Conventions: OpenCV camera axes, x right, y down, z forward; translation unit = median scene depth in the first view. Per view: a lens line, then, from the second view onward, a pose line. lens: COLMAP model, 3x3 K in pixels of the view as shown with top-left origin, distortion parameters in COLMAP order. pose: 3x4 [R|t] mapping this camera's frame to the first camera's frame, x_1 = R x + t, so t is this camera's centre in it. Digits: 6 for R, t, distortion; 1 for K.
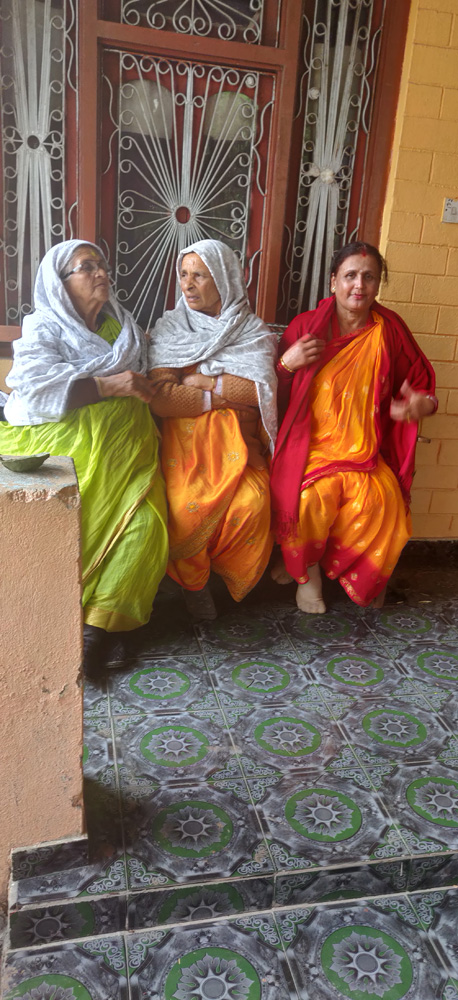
lens RADIAL K [[701.8, 0, 229.0], [0, 701.8, 500.0], [0, 0, 1]] dist [-0.000277, 0.053823]
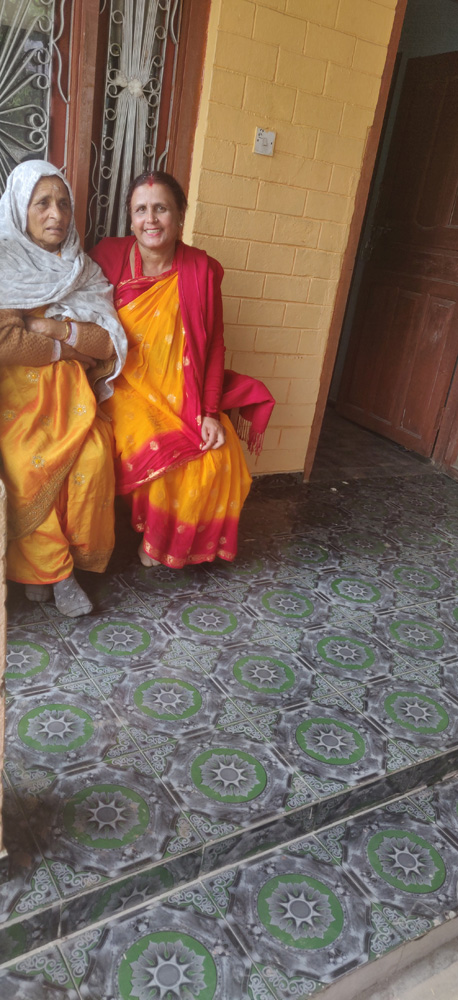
lens RADIAL K [[711.5, 0, 227.3], [0, 711.5, 505.9], [0, 0, 1]] dist [-0.006253, 0.070439]
pose [[0.950224, -0.062506, 0.305233, -0.142924], [0.029758, 0.993398, 0.110789, -0.044668], [-0.310143, -0.096191, 0.945811, 0.066556]]
